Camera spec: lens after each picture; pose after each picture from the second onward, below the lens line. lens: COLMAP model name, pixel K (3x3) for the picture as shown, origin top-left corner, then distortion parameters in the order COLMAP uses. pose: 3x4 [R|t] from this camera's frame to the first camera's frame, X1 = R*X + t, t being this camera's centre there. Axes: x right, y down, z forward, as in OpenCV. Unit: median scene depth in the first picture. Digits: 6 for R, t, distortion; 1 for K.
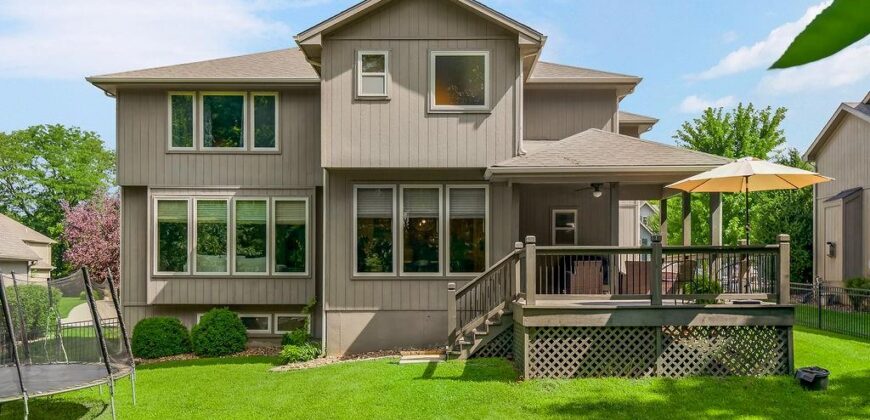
lens RADIAL K [[703.8, 0, 439.5], [0, 703.8, 257.0], [0, 0, 1]] dist [0.019020, 0.002761]
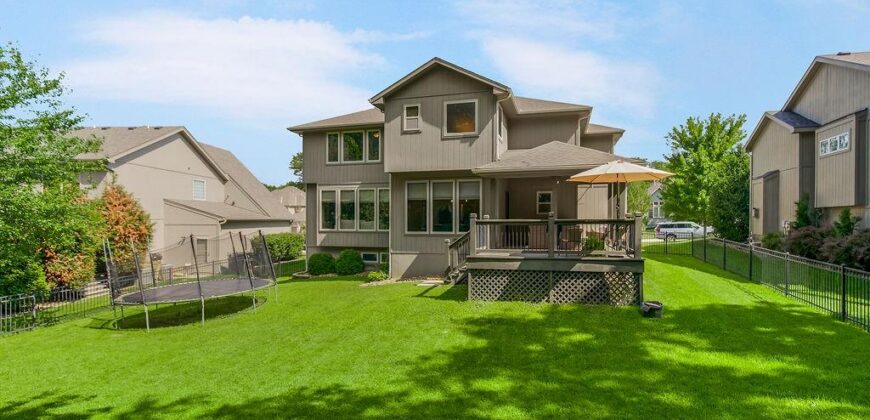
lens RADIAL K [[406.2, 0, 436.0], [0, 406.2, 219.4], [0, 0, 1]] dist [-0.007489, 0.000660]
pose [[0.966230, -0.002399, -0.257670, 0.213118], [0.006516, 0.999864, 0.015124, -0.022736], [0.257598, -0.016292, 0.966115, 0.043419]]
